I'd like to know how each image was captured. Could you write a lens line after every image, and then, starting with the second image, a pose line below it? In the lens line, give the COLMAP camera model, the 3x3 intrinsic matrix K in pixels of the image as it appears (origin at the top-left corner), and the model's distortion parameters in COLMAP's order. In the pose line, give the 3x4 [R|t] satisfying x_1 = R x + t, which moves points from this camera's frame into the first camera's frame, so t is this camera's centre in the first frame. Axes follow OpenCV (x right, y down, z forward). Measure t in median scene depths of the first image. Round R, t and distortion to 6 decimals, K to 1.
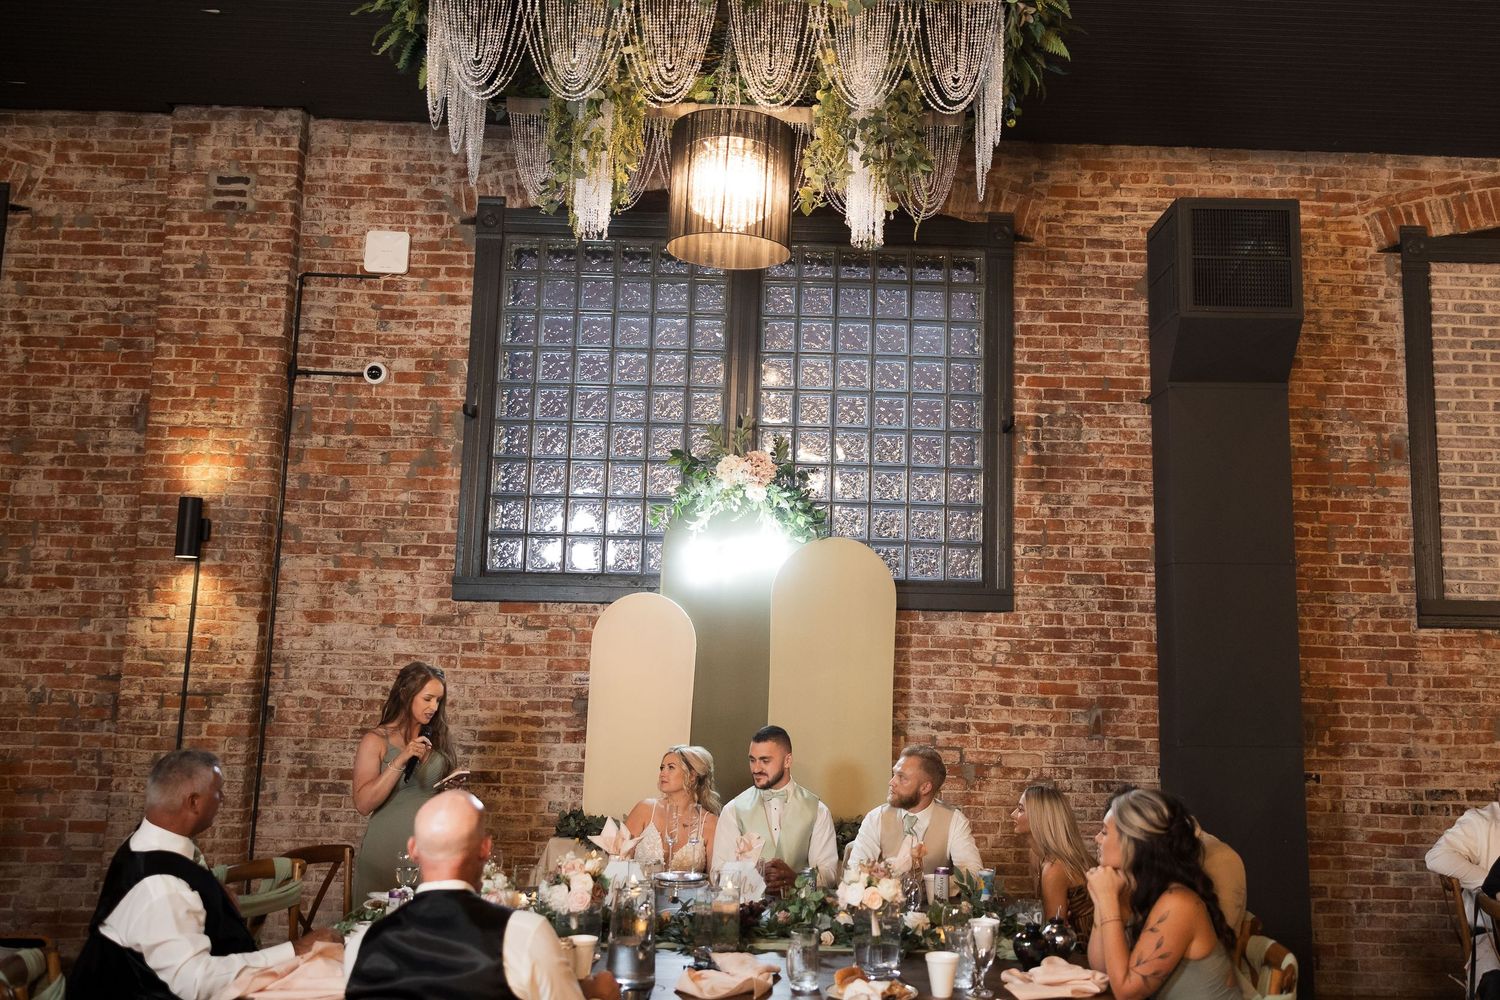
lens RADIAL K [[1301.7, 0, 835.3], [0, 1301.7, 454.6], [0, 0, 1]] dist [0.011386, -0.006029]
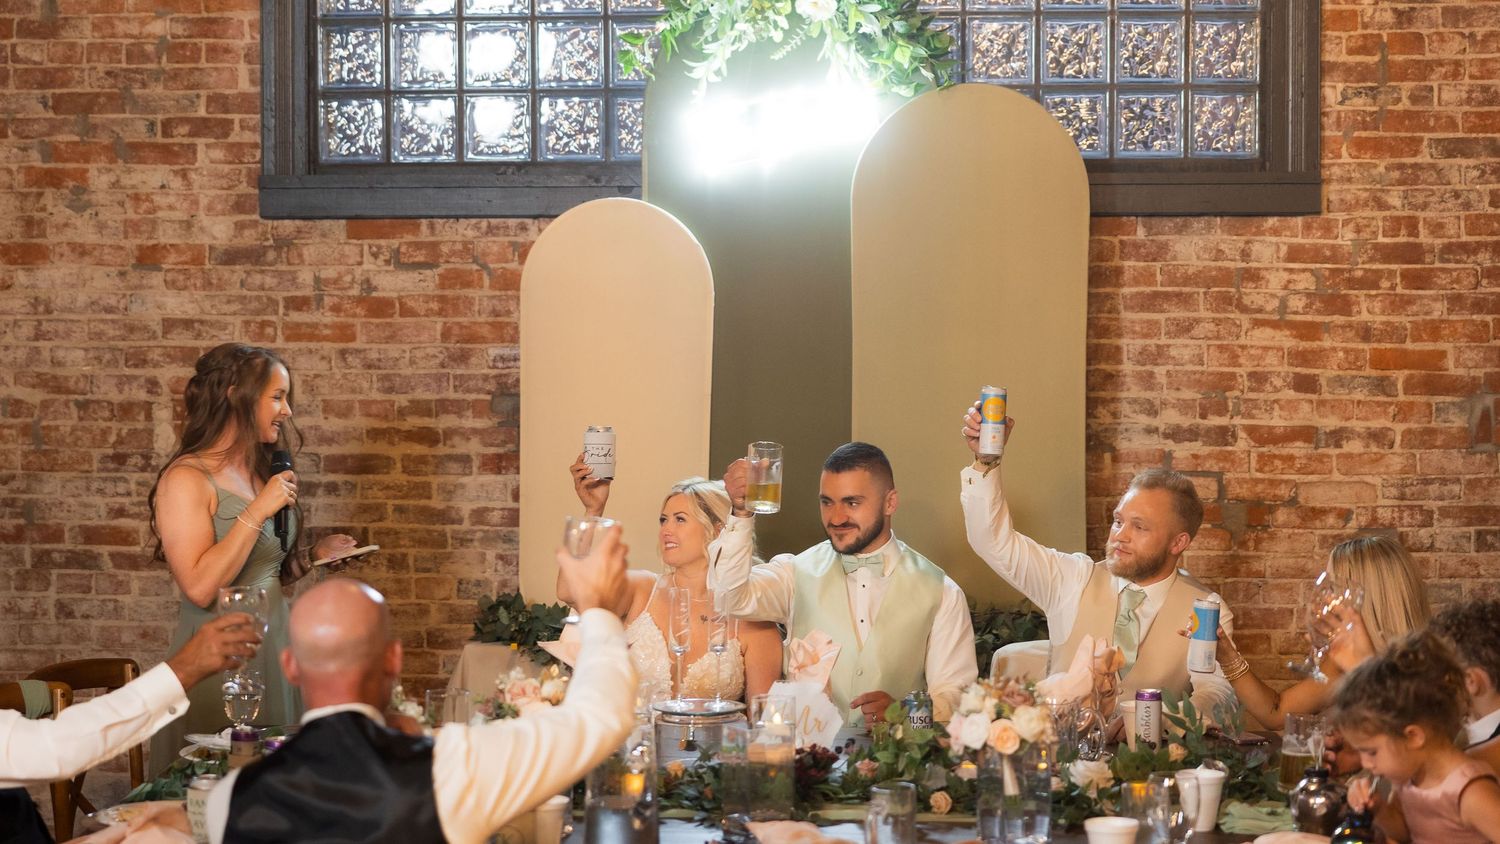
lens RADIAL K [[2721.9, 0, 745.1], [0, 2721.9, 321.3], [0, 0, 1]] dist [0.012780, 0.038893]
pose [[0.995088, -0.019950, -0.096962, 0.013083], [0.036142, 0.985085, 0.168231, -0.027888], [0.092159, -0.170909, 0.980967, -0.090302]]
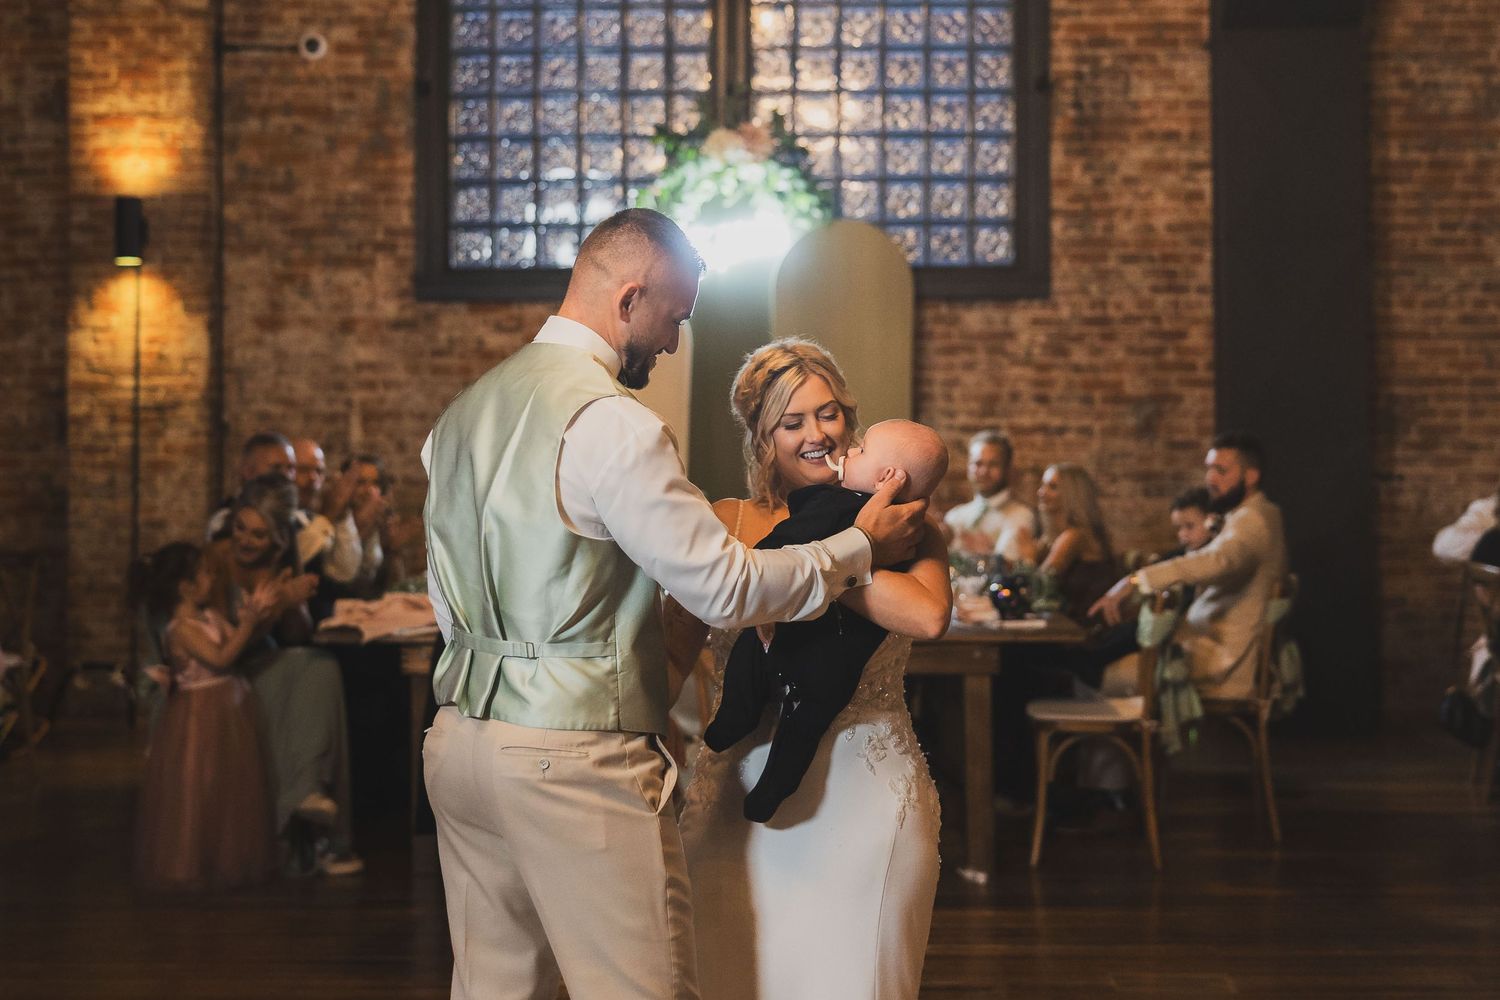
lens RADIAL K [[2343.8, 0, 749.2], [0, 2343.8, 369.1], [0, 0, 1]] dist [-0.001460, 0.050063]
pose [[0.997477, -0.023943, -0.066835, 0.039464], [0.033122, 0.989627, 0.139794, -0.058434], [0.062795, -0.141655, 0.987922, -0.570412]]
